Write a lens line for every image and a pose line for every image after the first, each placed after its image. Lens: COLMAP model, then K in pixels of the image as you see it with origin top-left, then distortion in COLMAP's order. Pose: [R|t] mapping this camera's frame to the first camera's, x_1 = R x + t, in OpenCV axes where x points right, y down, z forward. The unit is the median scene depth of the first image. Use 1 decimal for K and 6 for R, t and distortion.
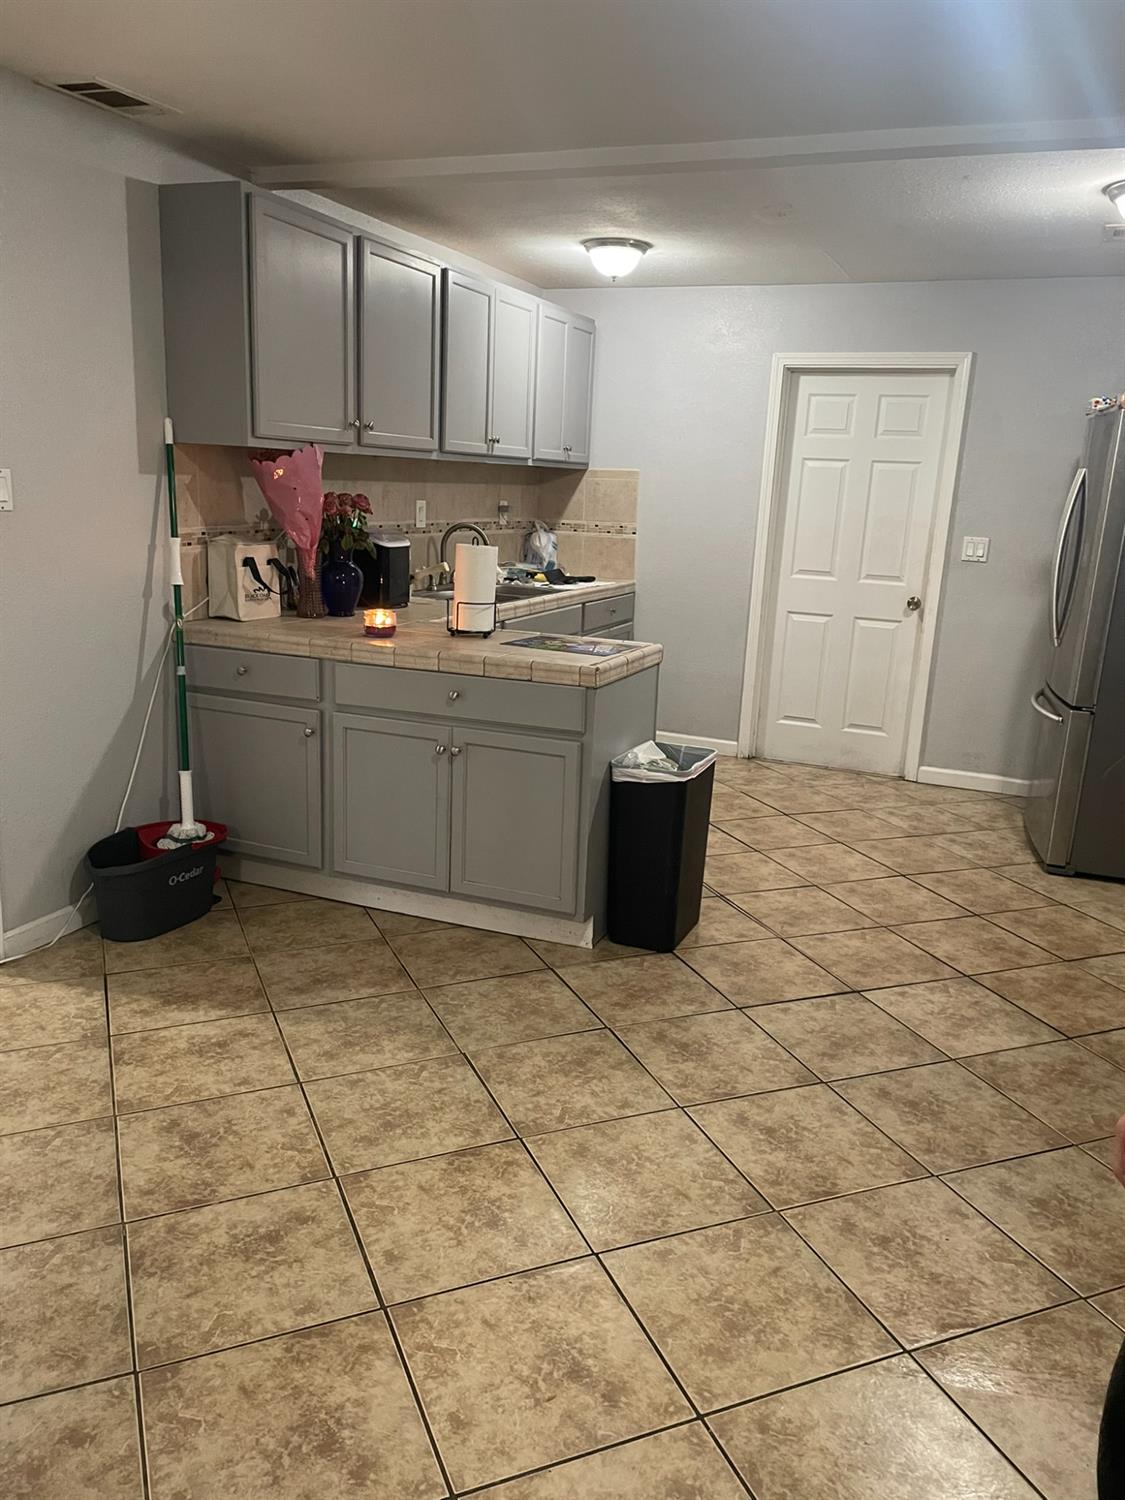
lens RADIAL K [[1165.0, 0, 562.5], [0, 1165.0, 750.0], [0, 0, 1]] dist [0.129701, -0.169897]
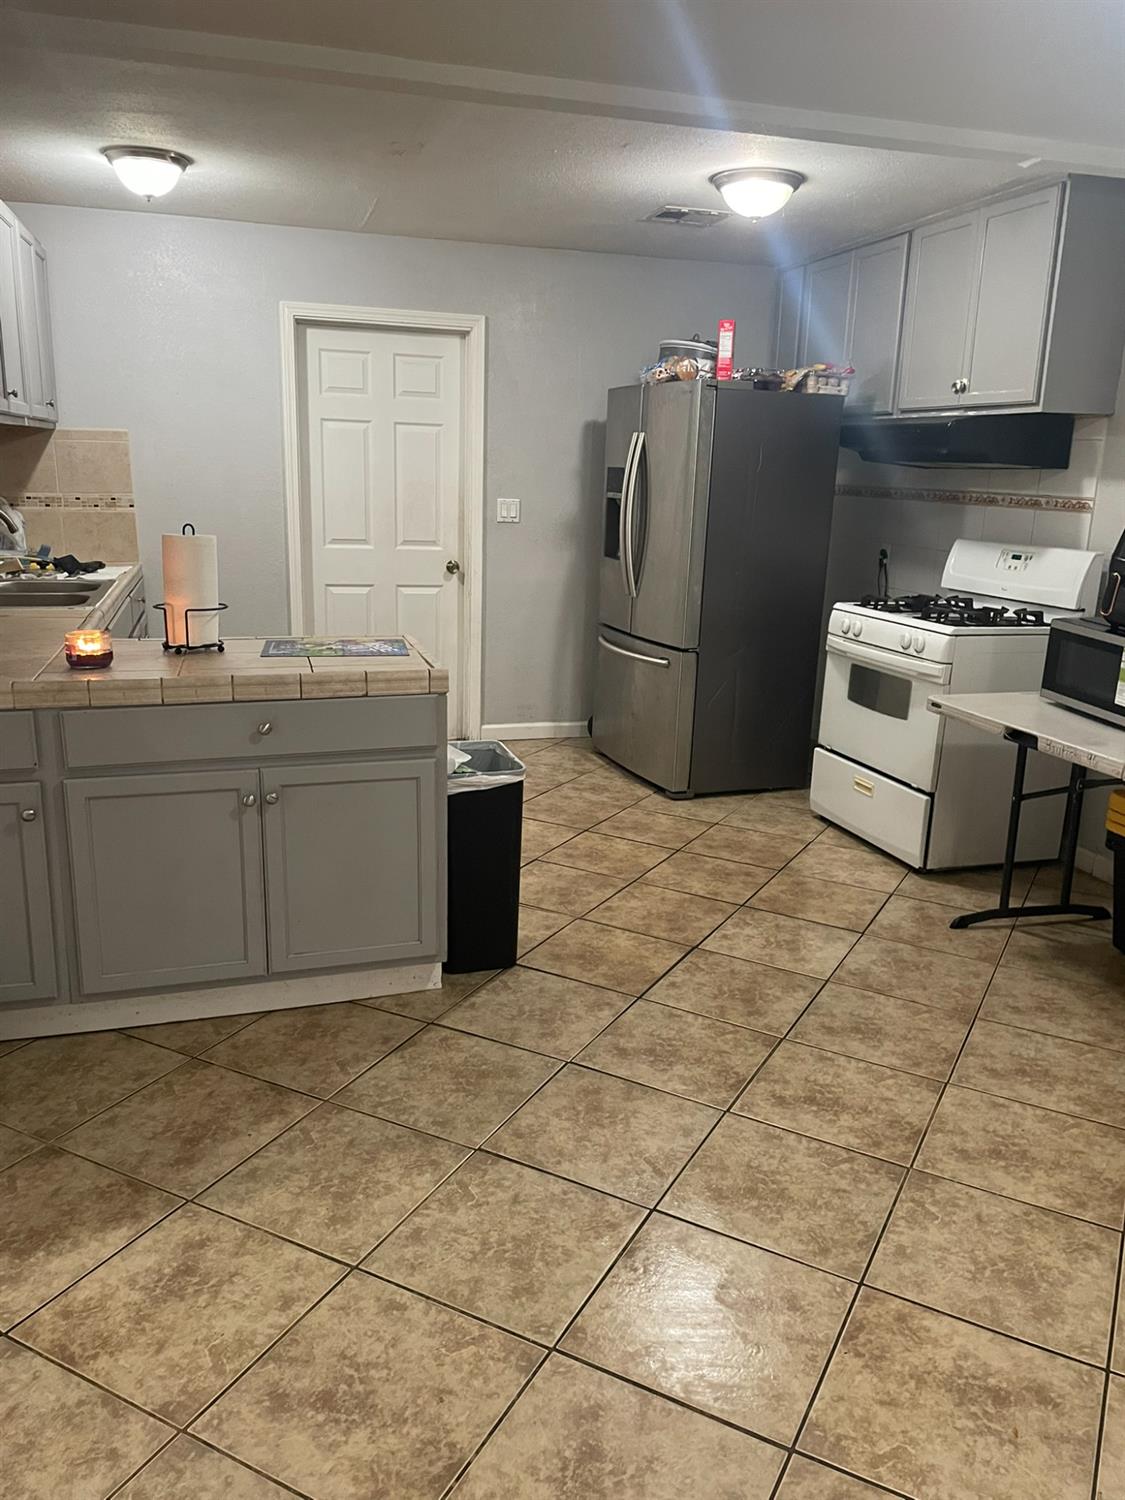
lens RADIAL K [[1165.0, 0, 562.5], [0, 1165.0, 750.0], [0, 0, 1]] dist [0.129701, -0.169897]
pose [[0.771675, -0.176644, 0.610995, -0.380244], [0.153976, 0.983967, 0.090004, -0.065434], [-0.617098, 0.024625, 0.786501, 0.228263]]
